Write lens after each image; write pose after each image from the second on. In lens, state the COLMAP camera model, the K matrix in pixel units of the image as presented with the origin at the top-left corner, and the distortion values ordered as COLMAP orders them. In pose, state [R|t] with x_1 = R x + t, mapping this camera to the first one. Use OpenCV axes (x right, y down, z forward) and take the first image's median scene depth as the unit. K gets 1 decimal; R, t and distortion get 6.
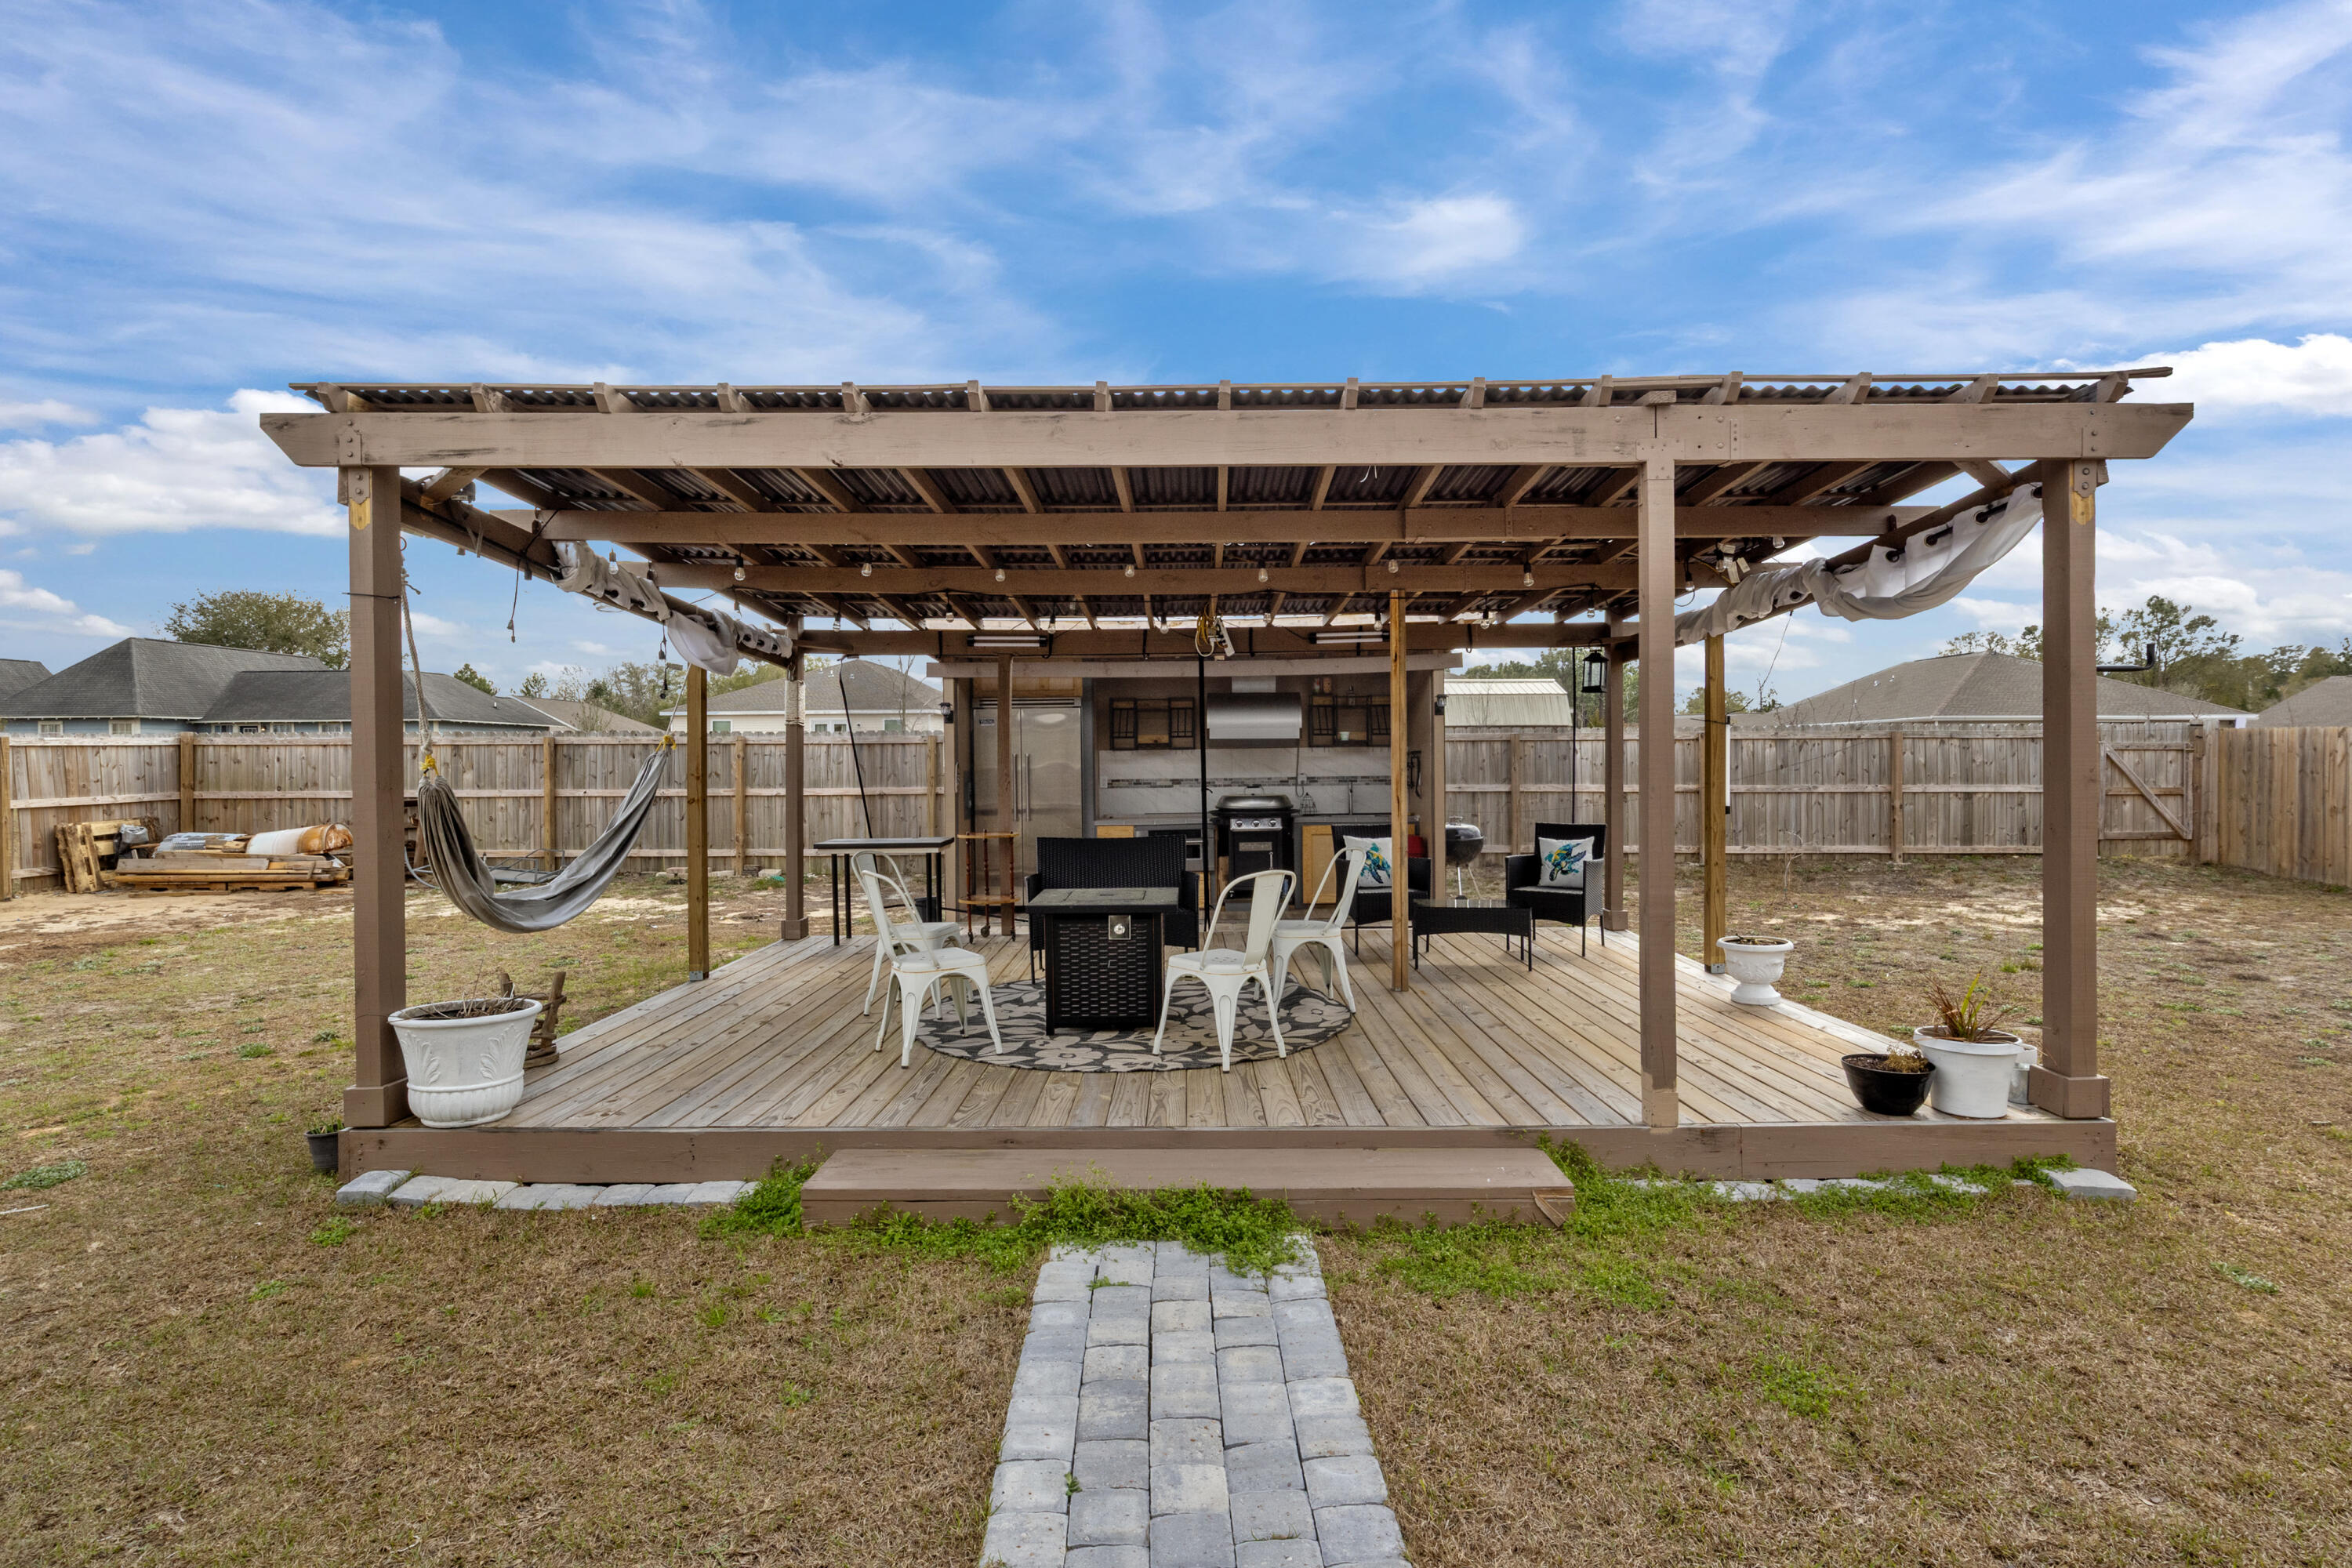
lens RADIAL K [[1191.0, 0, 1158.7], [0, 1191.0, 747.7], [0, 0, 1]] dist [-0.006216, 0.000592]
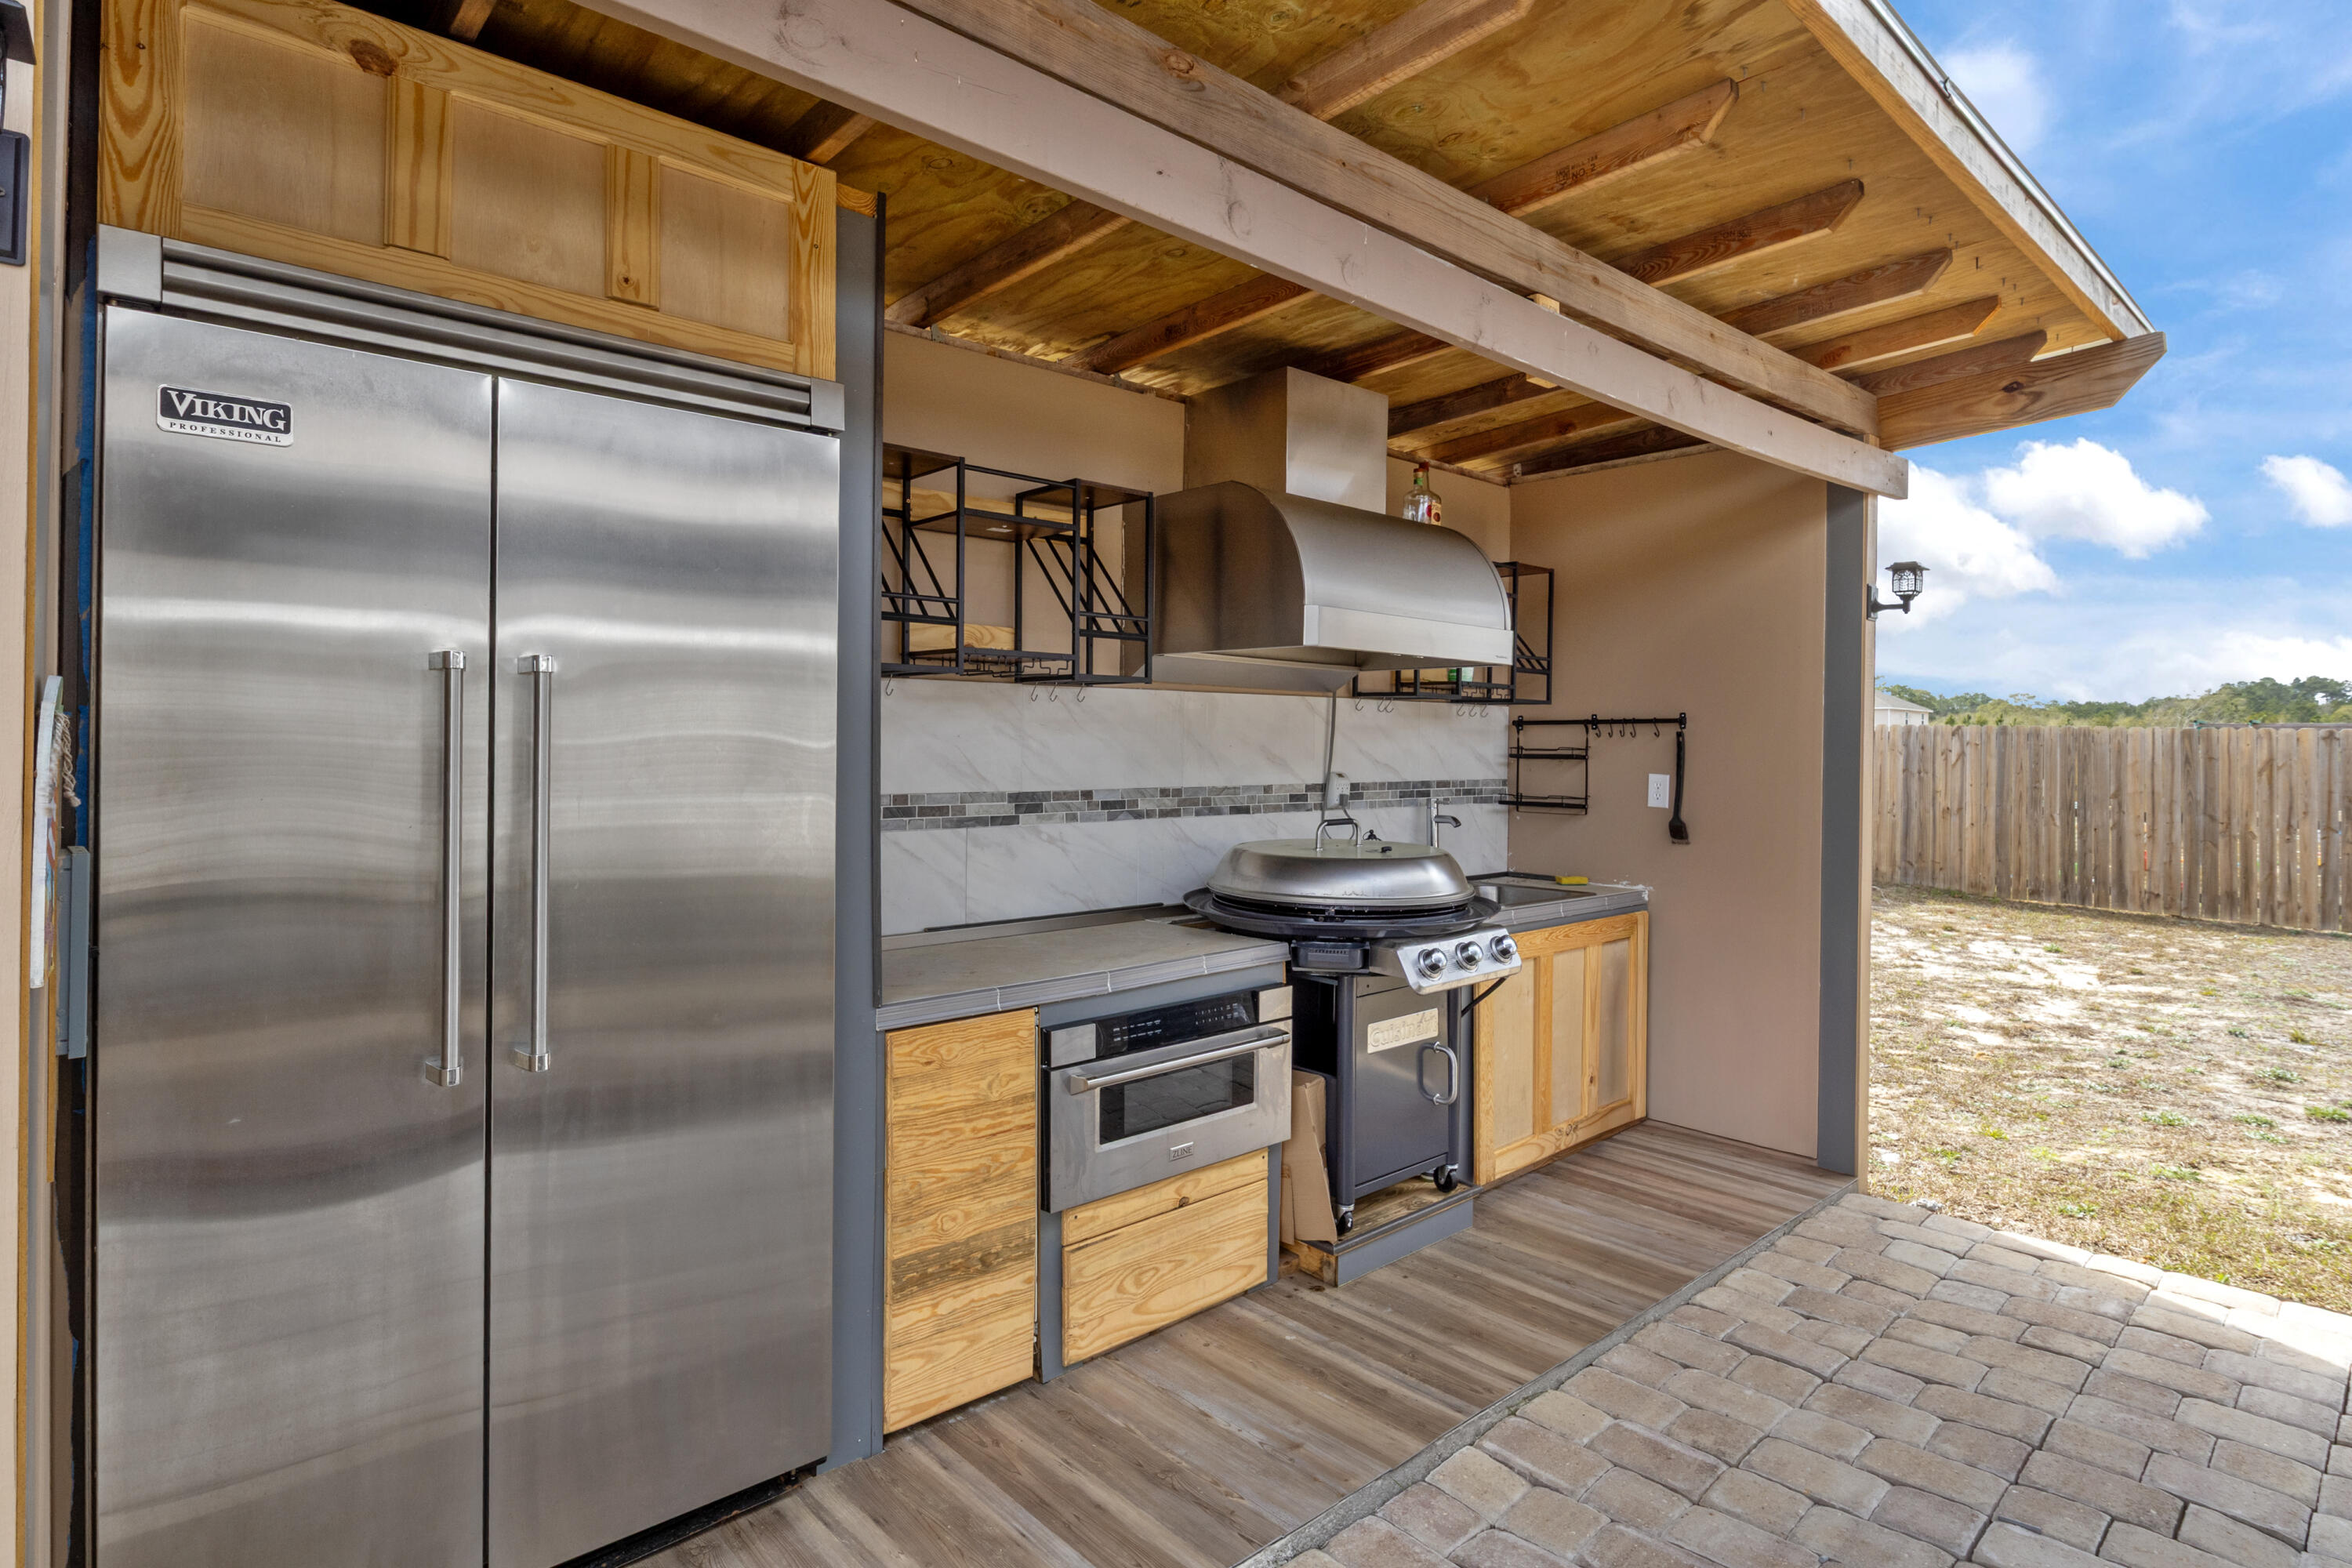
lens RADIAL K [[1191.0, 0, 1123.6], [0, 1191.0, 752.2], [0, 0, 1]] dist [-0.006216, 0.000592]
pose [[0.741340, 0.011803, 0.671025, -0.146749], [-0.017278, 0.999850, 0.001501, 0.015149], [-0.670907, -0.012707, 0.741433, 0.742394]]
